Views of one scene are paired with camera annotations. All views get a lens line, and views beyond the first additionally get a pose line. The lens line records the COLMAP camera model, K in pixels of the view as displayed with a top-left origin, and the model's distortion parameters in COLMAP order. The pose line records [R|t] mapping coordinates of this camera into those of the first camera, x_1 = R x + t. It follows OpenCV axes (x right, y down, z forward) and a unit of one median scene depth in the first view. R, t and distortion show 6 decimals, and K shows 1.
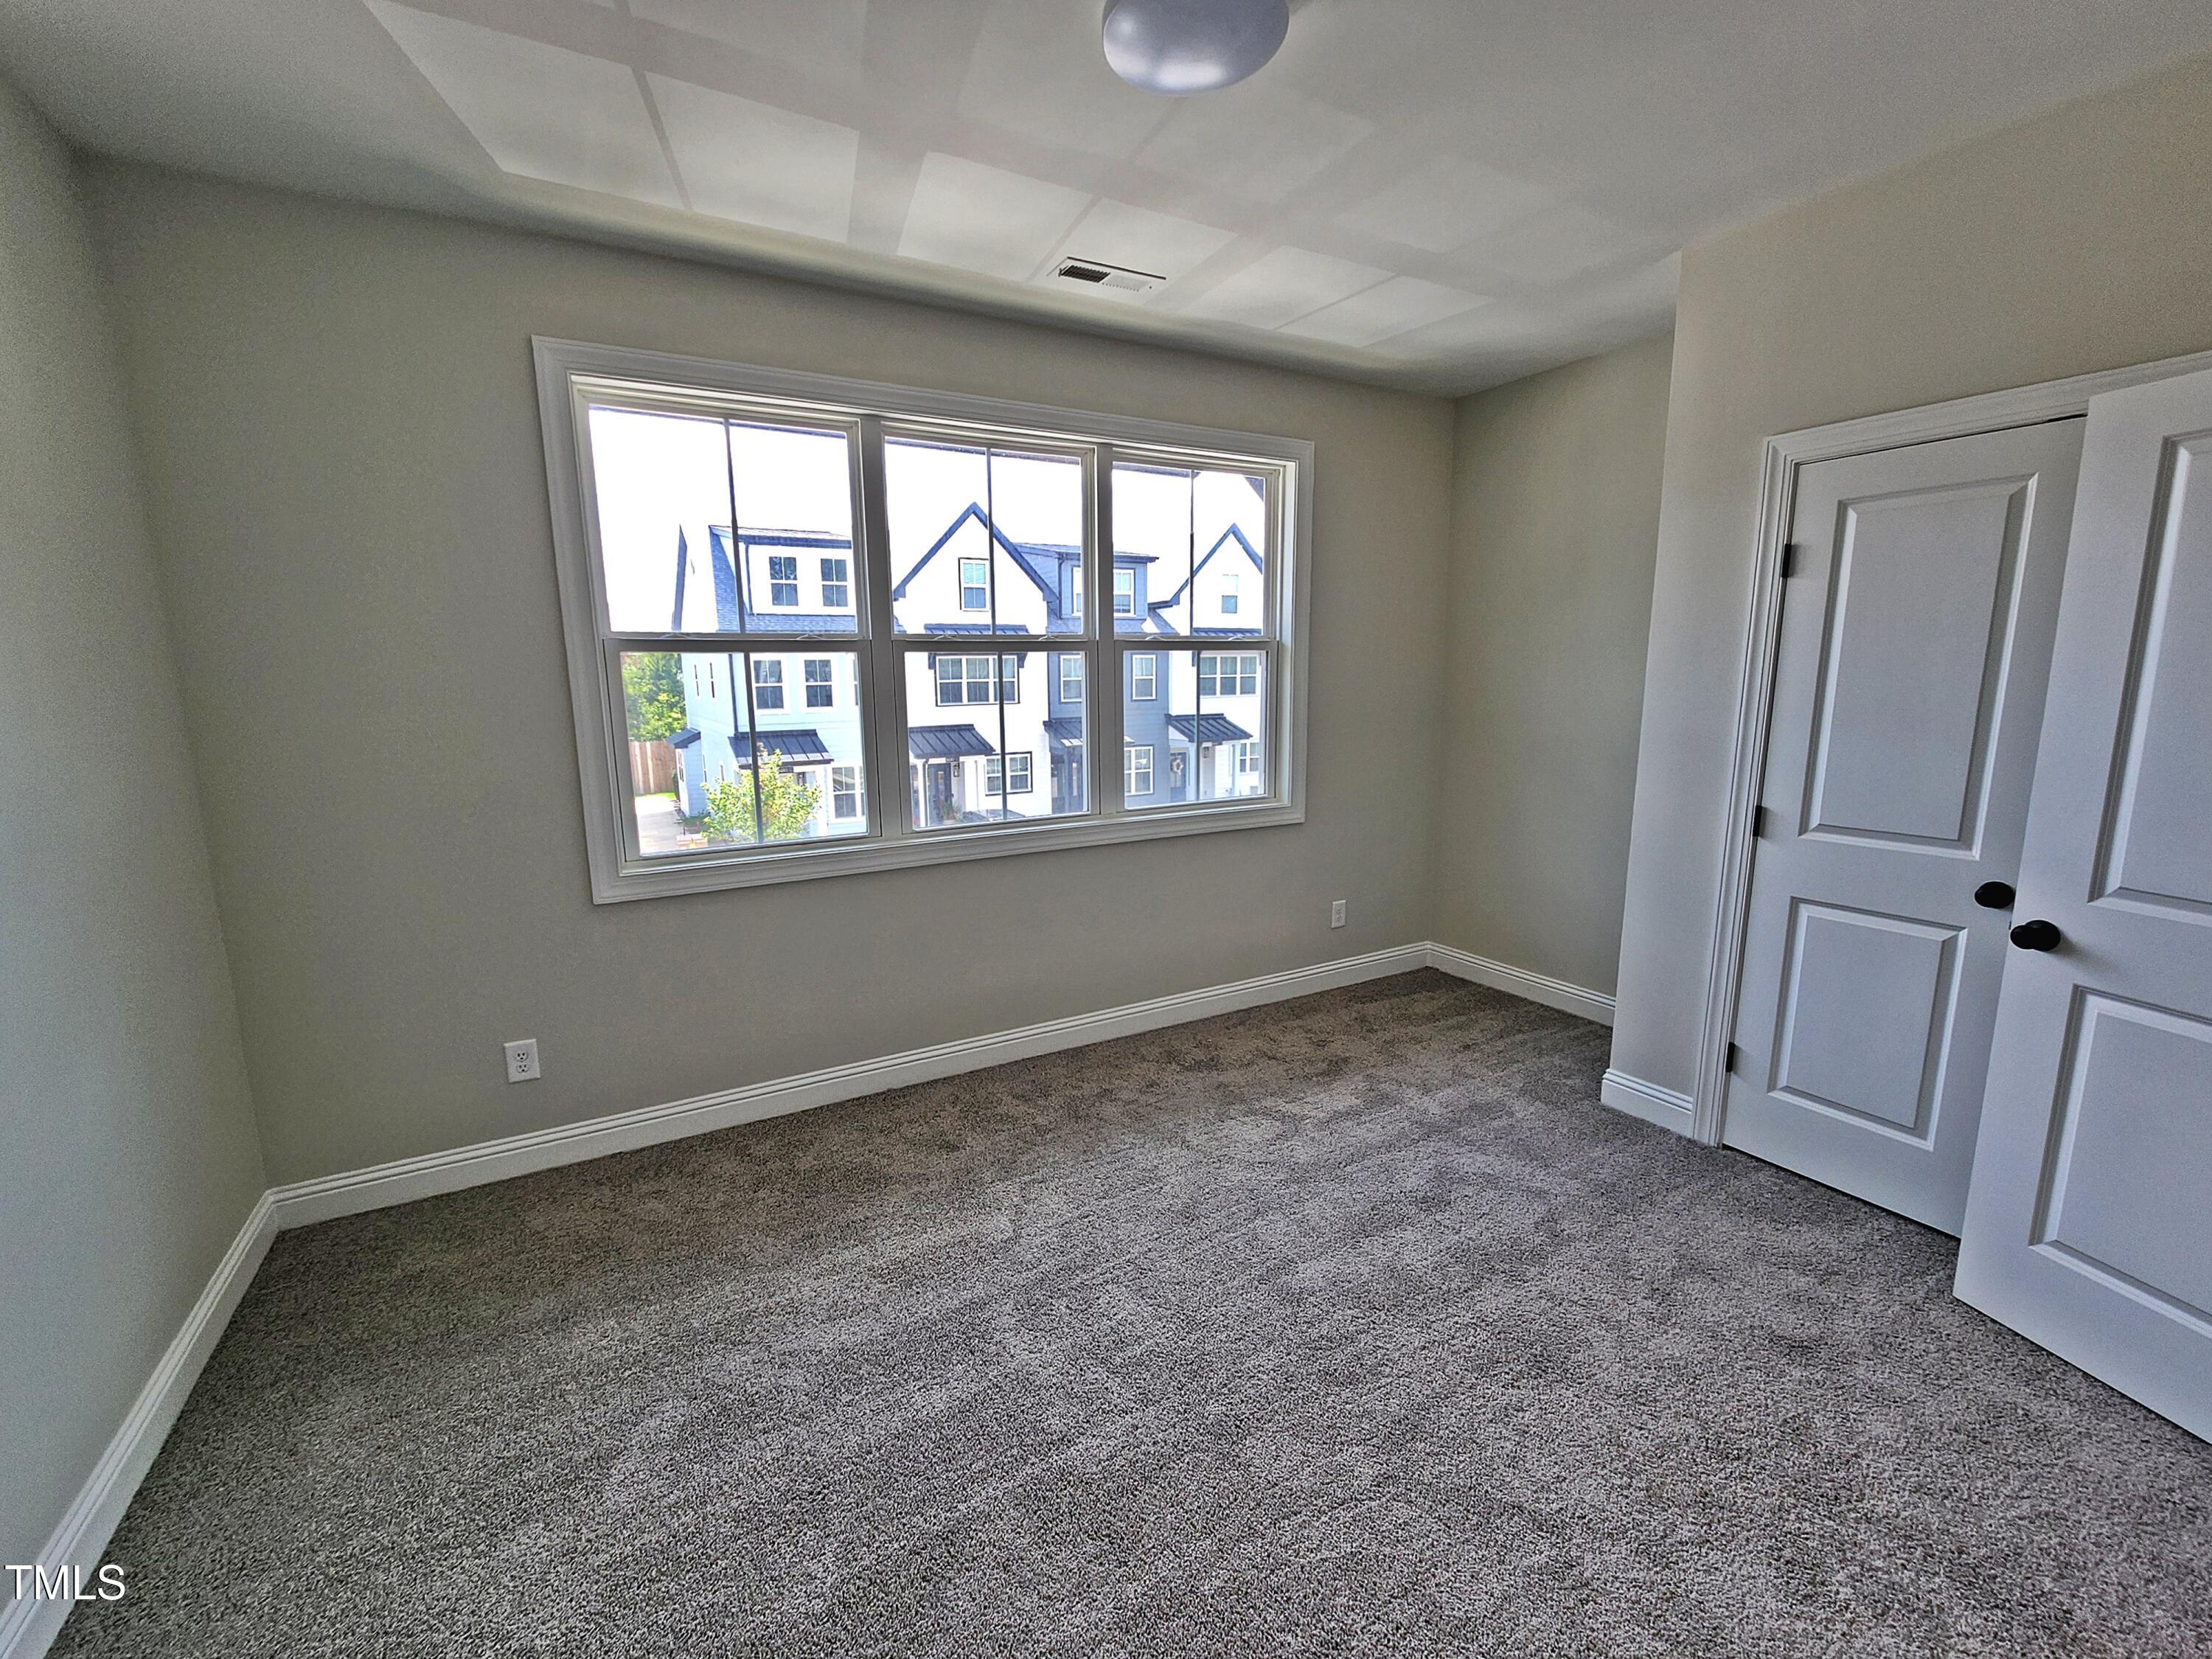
lens RADIAL K [[882.3, 0, 1106.0], [0, 882.3, 829.5], [0, 0, 1]] dist [-0.022476, 0.000005]
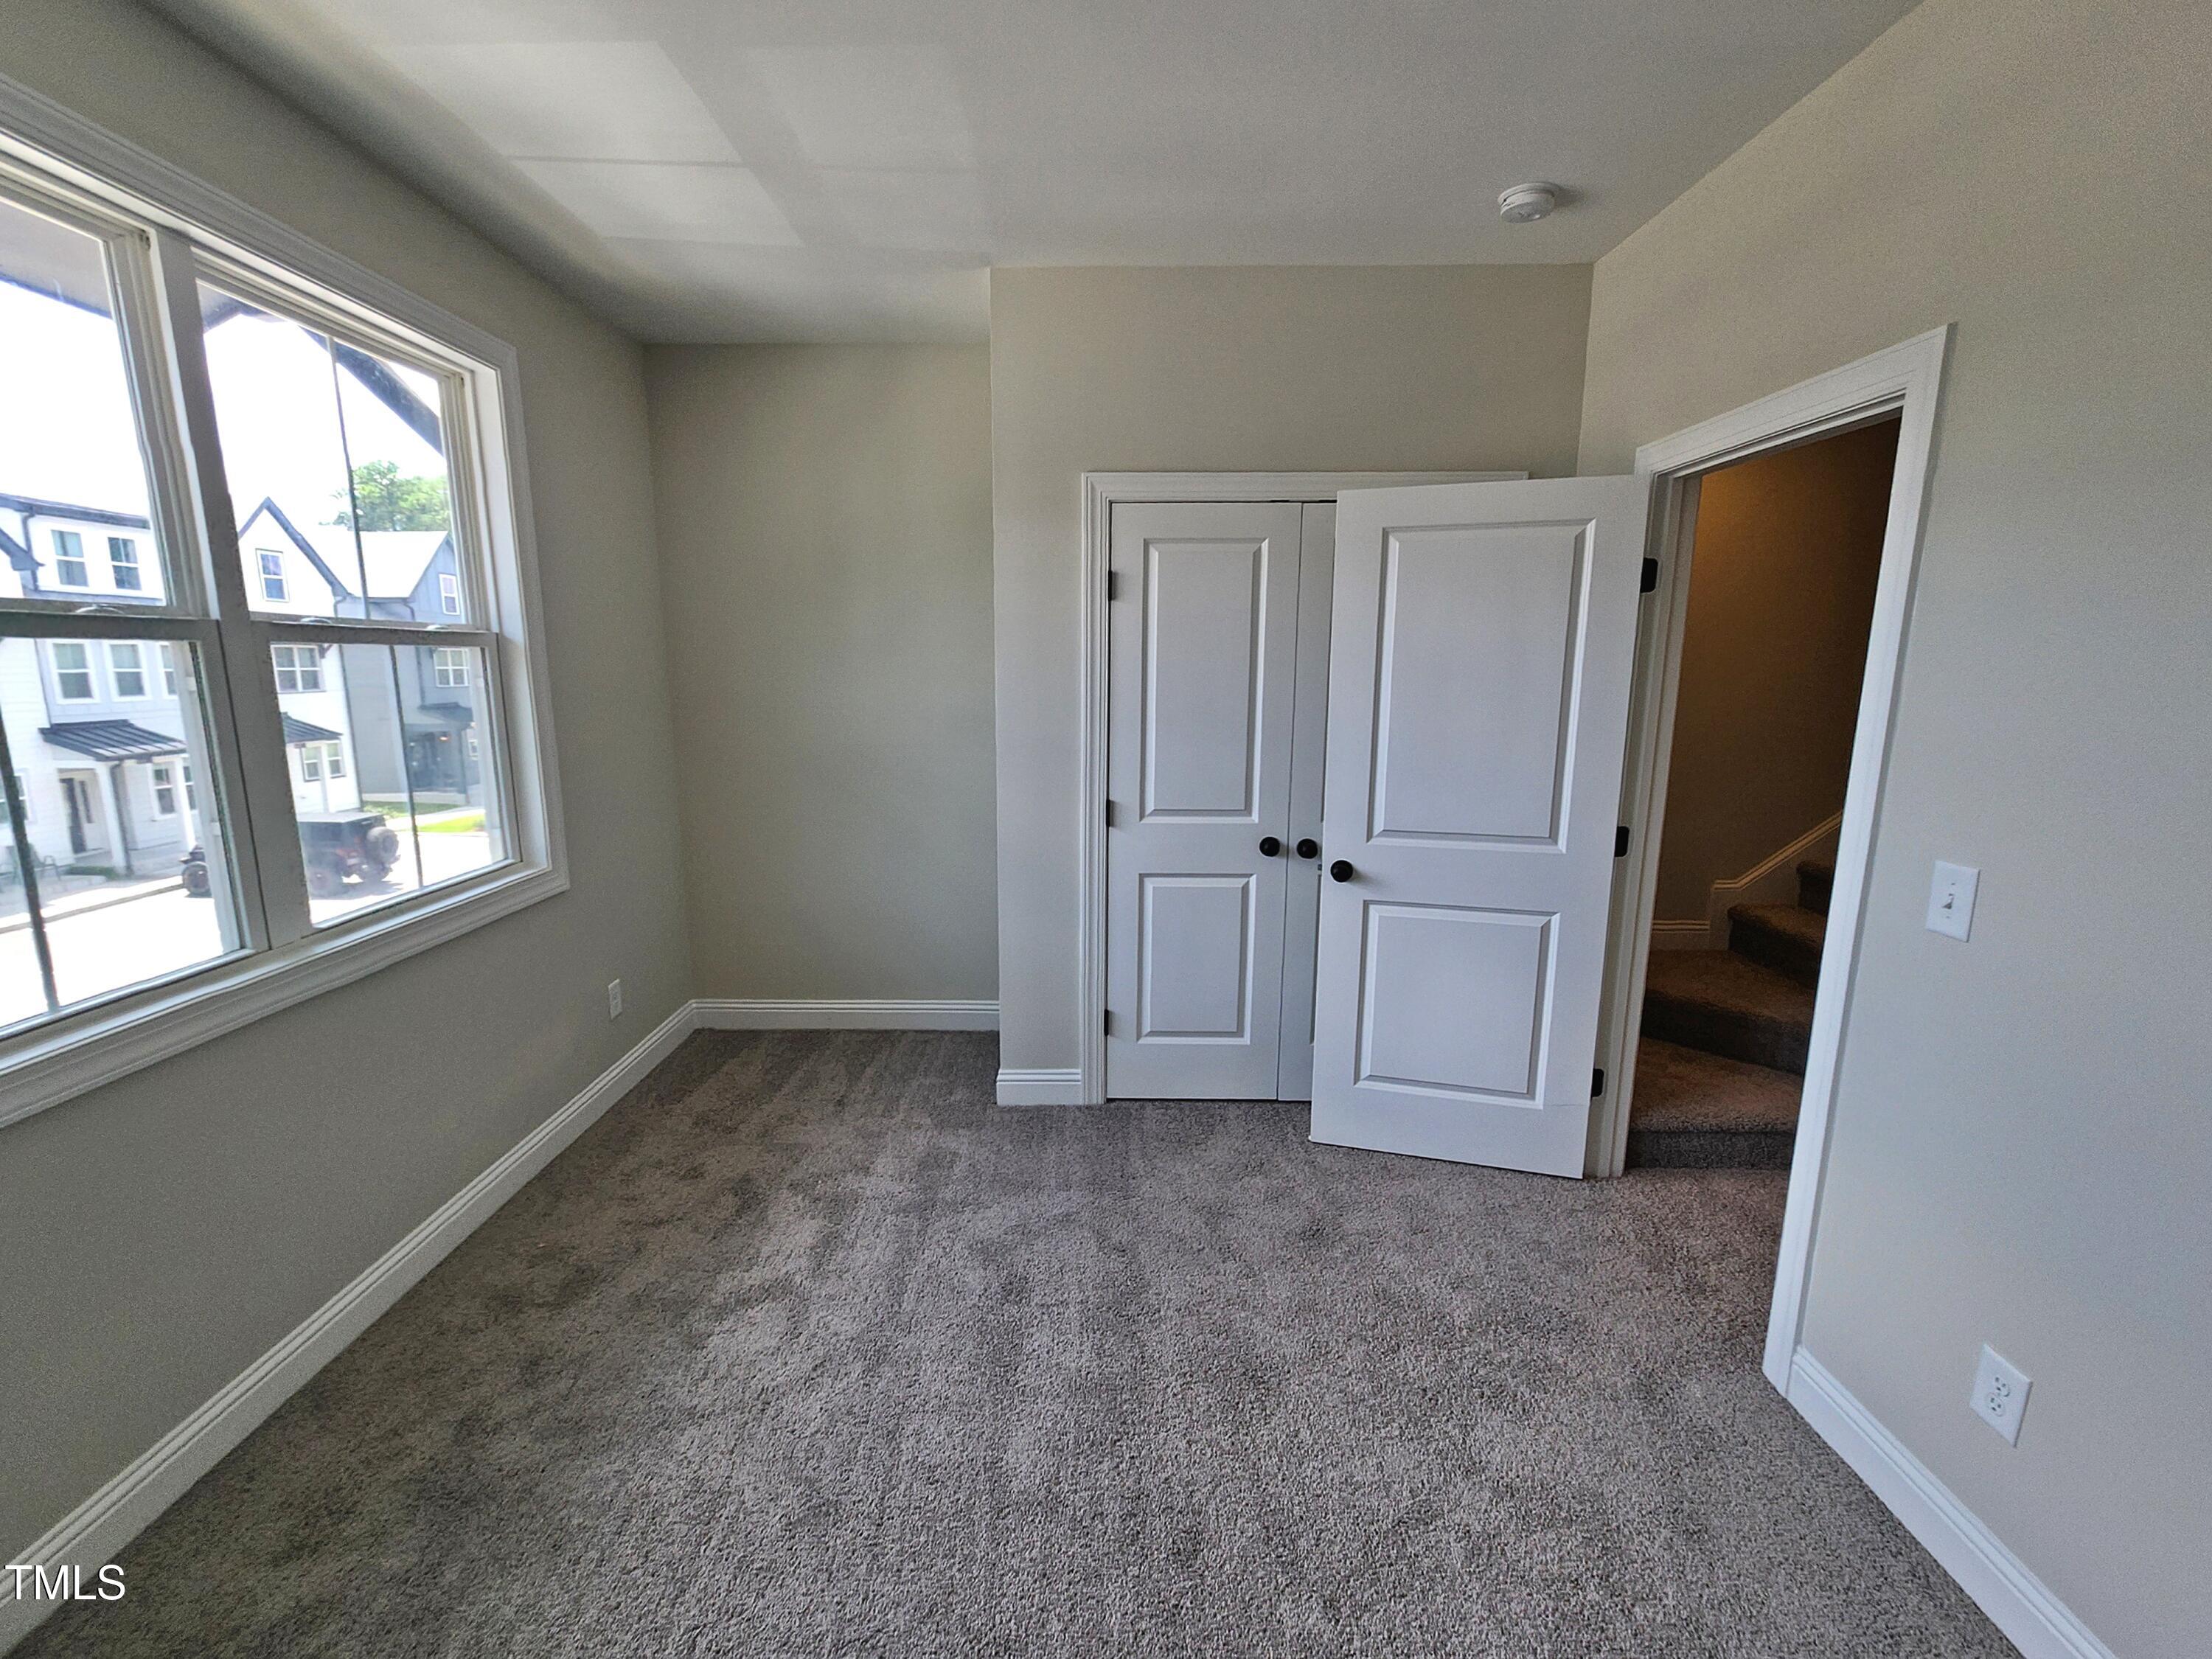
lens RADIAL K [[921.5, 0, 1086.8], [0, 921.5, 831.7], [0, 0, 1]] dist [-0.002308, -0.000341]
pose [[0.520220, -0.137820, 0.842838, -0.260495], [0.140185, 0.987287, 0.074915, -0.073102], [-0.842448, 0.079181, 0.532927, 0.348844]]
